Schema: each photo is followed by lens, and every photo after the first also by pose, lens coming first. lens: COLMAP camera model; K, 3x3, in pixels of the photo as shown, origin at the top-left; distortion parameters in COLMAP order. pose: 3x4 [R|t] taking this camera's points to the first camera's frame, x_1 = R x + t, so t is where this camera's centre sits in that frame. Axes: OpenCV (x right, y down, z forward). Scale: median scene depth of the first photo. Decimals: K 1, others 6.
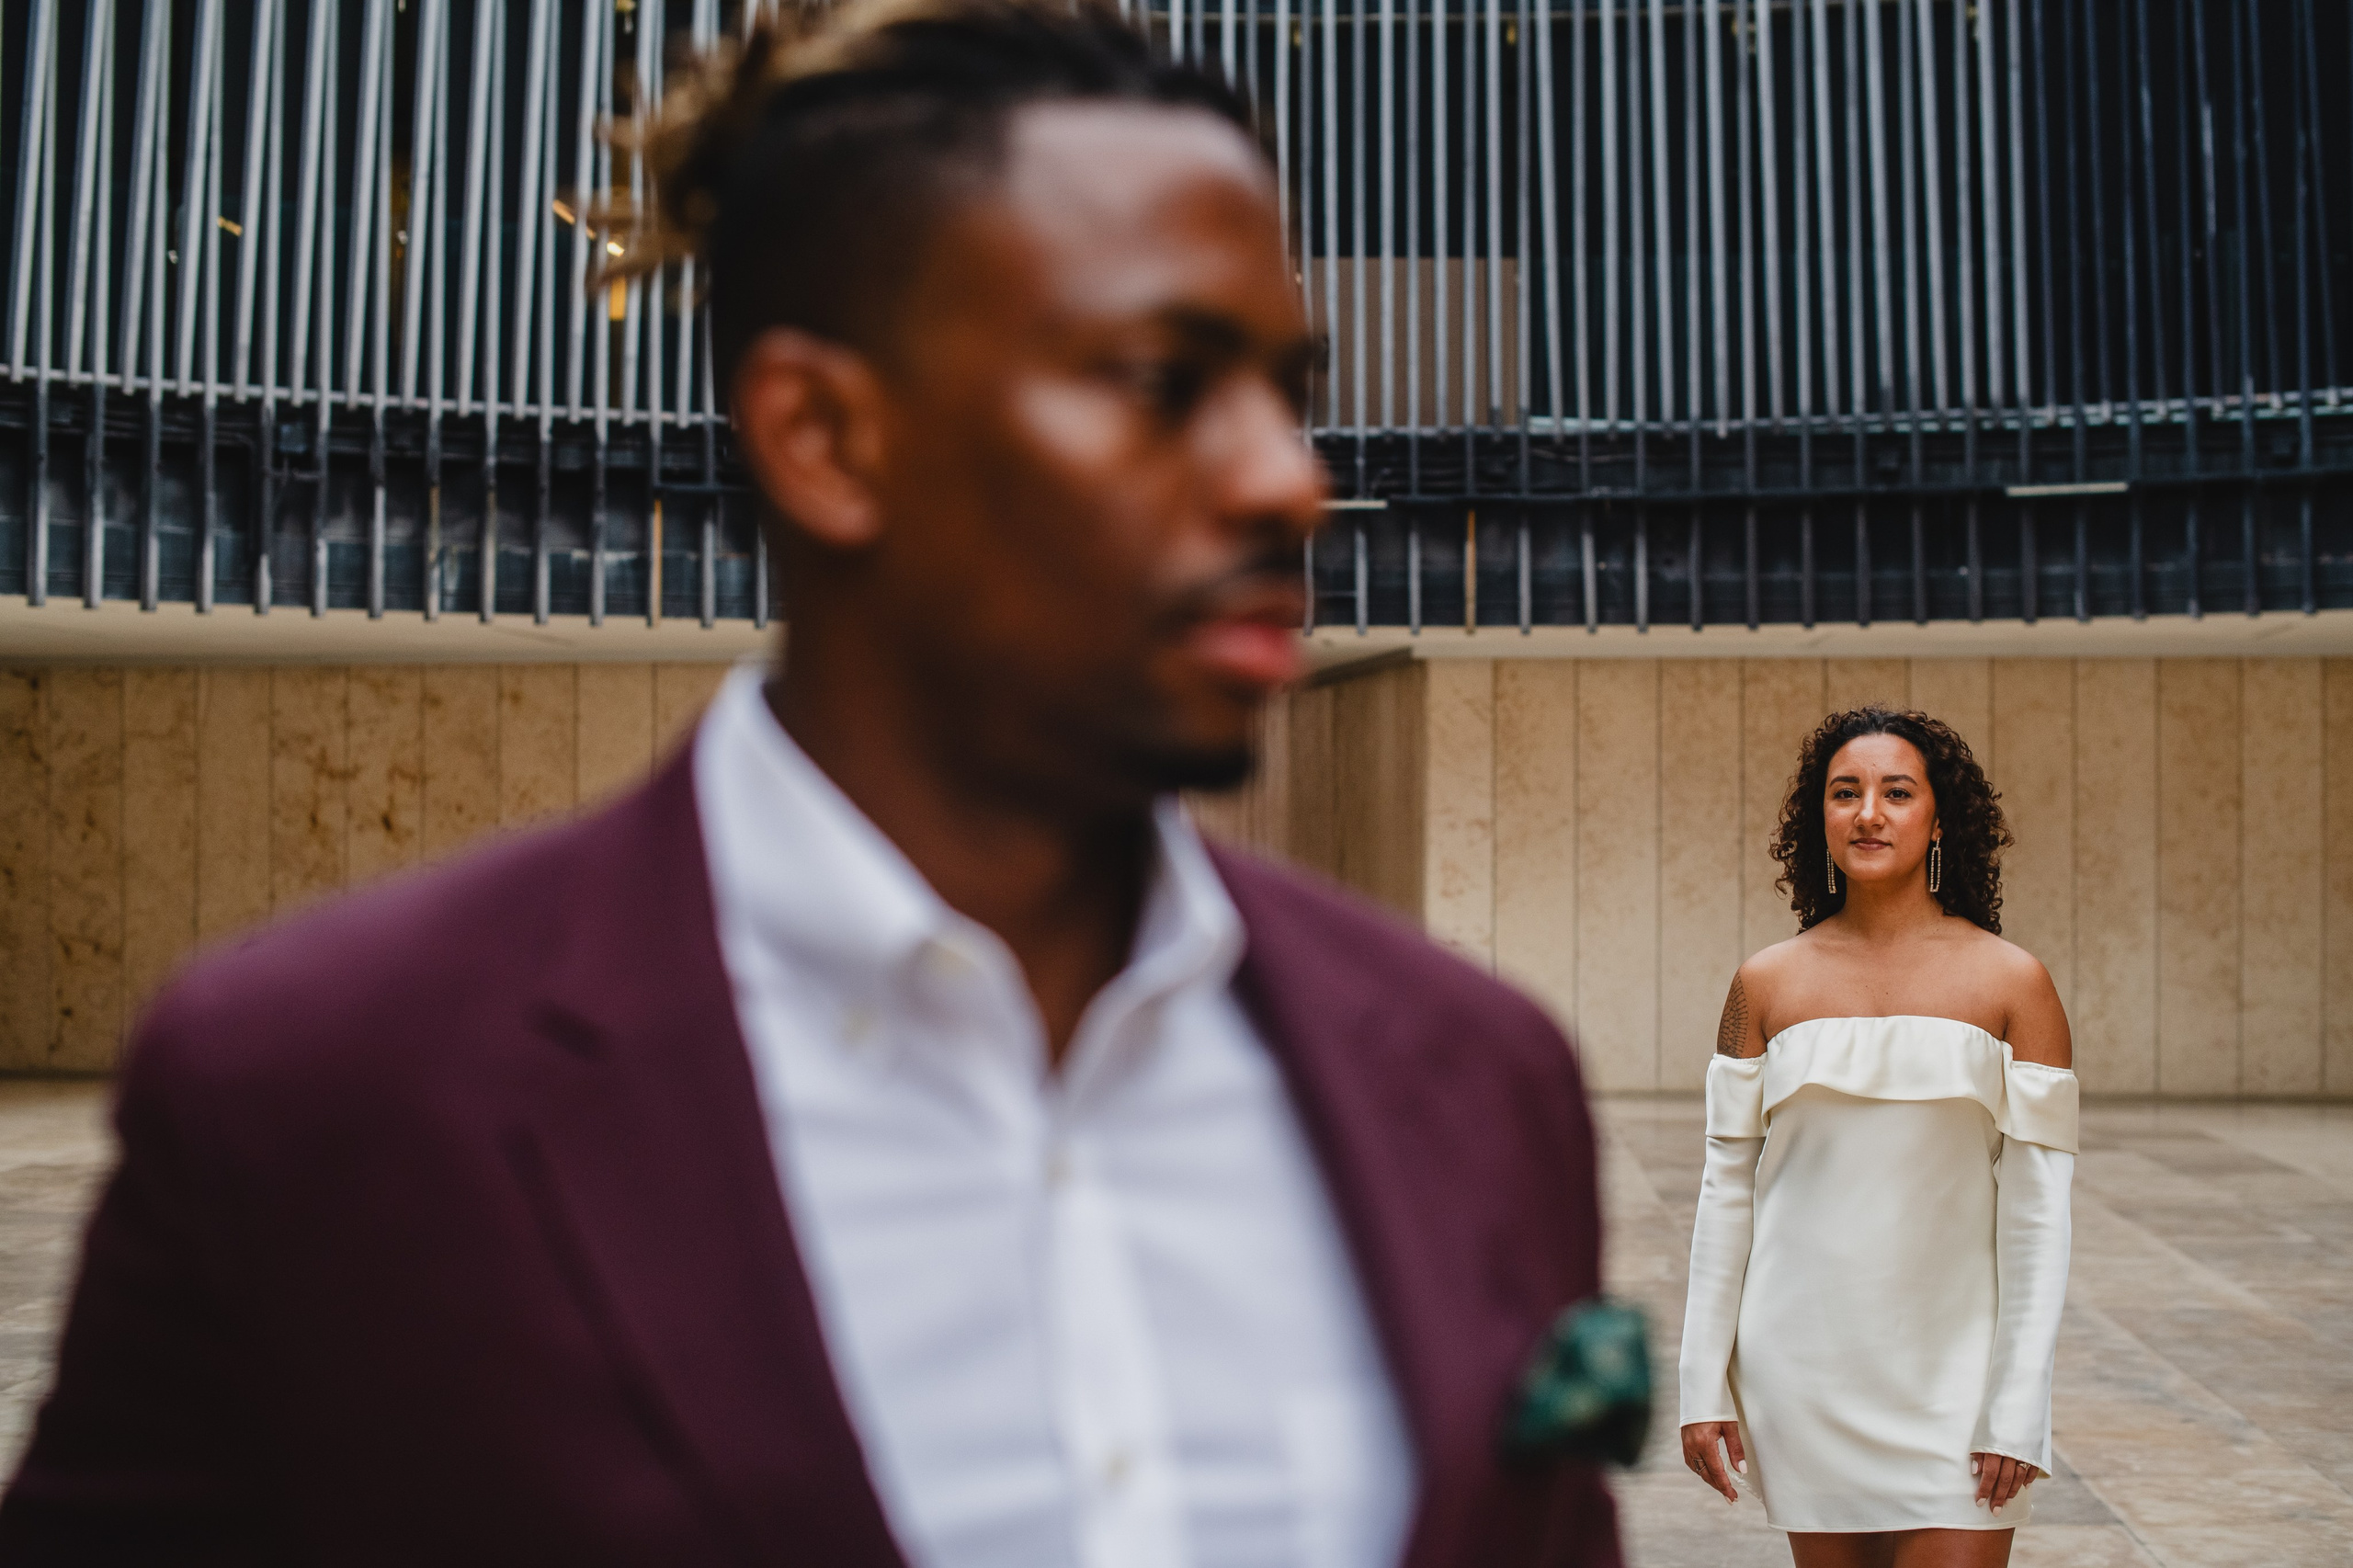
lens RADIAL K [[3262.4, 0, 1225.7], [0, 3262.4, 751.7], [0, 0, 1]] dist [-0.122580, 0.000000]
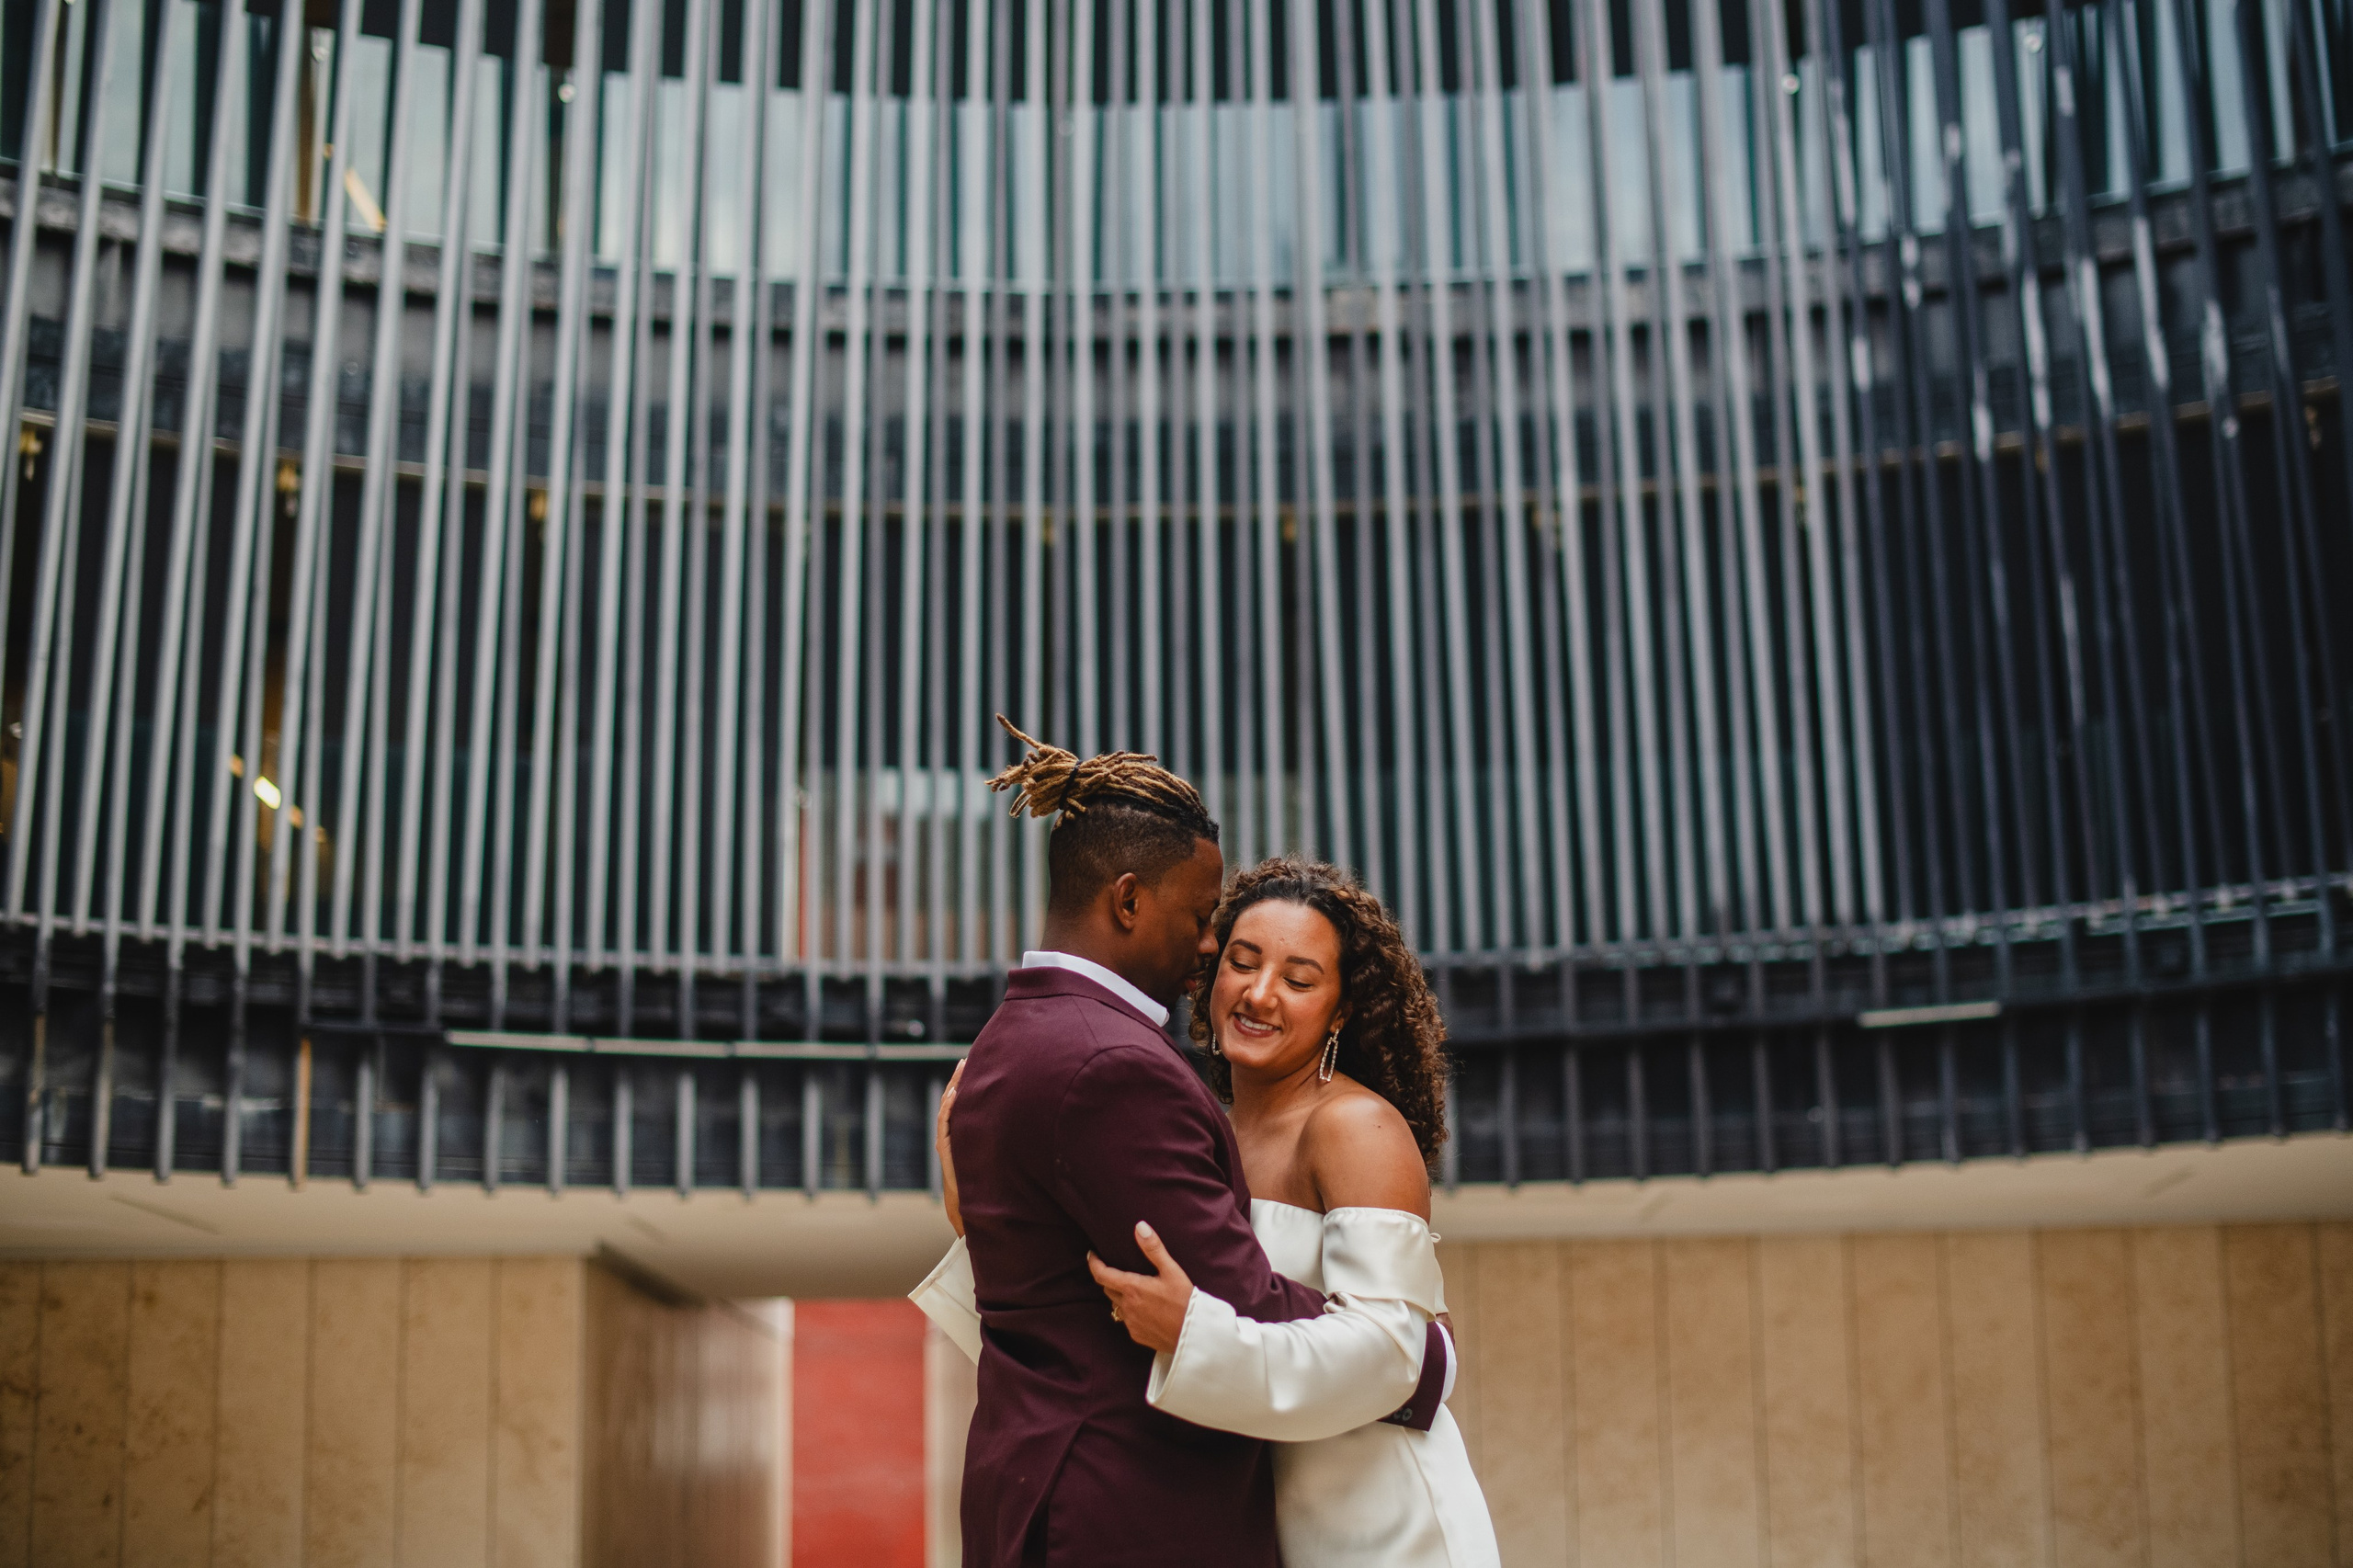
lens RADIAL K [[3411.4, 0, 1228.0], [0, 3411.4, 812.0], [0, 0, 1]] dist [-0.119406, 0.000000]
pose [[0.997880, -0.001658, 0.065053, 0.009889], [0.014528, 0.980120, -0.197874, 0.042164], [-0.063432, 0.198400, 0.978066, 0.096277]]
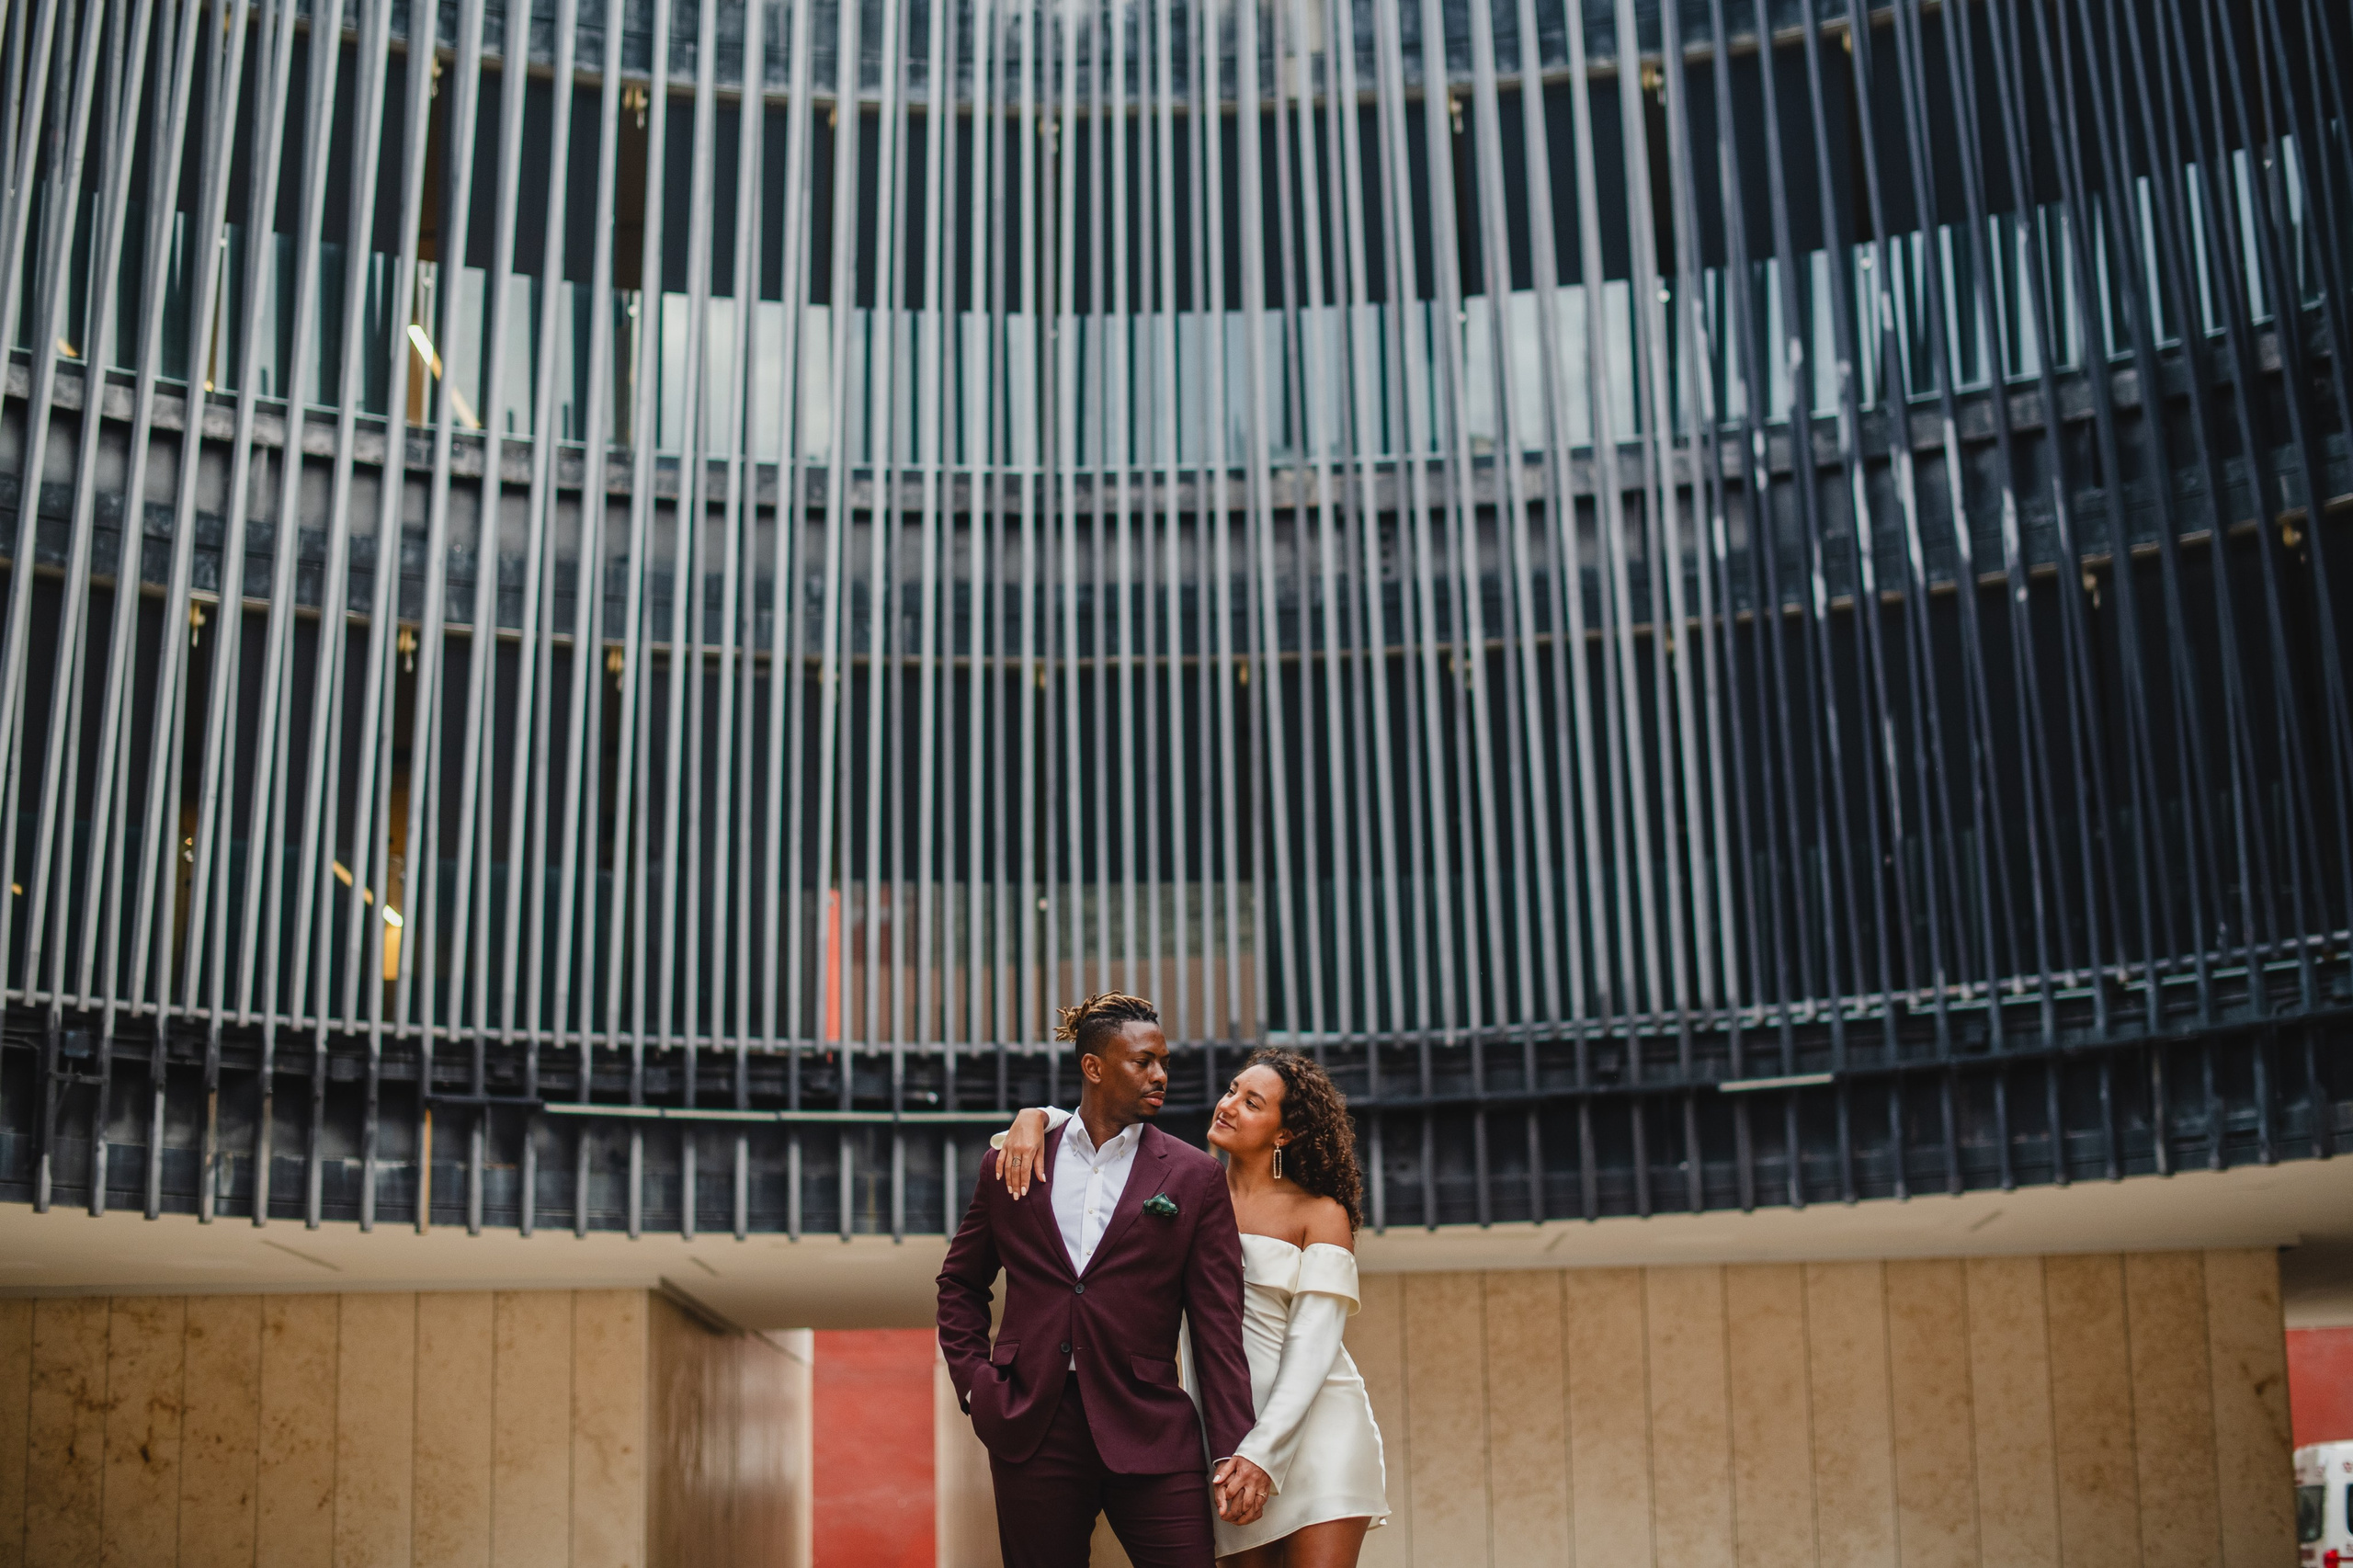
lens RADIAL K [[3411.4, 0, 1187.1], [0, 3411.4, 775.4], [0, 0, 1]] dist [-0.119406, 0.000000]
pose [[0.998386, -0.006114, 0.056458, 0.006268], [0.018348, 0.975595, -0.218808, 0.057033], [-0.053742, 0.219491, 0.974133, -0.085956]]
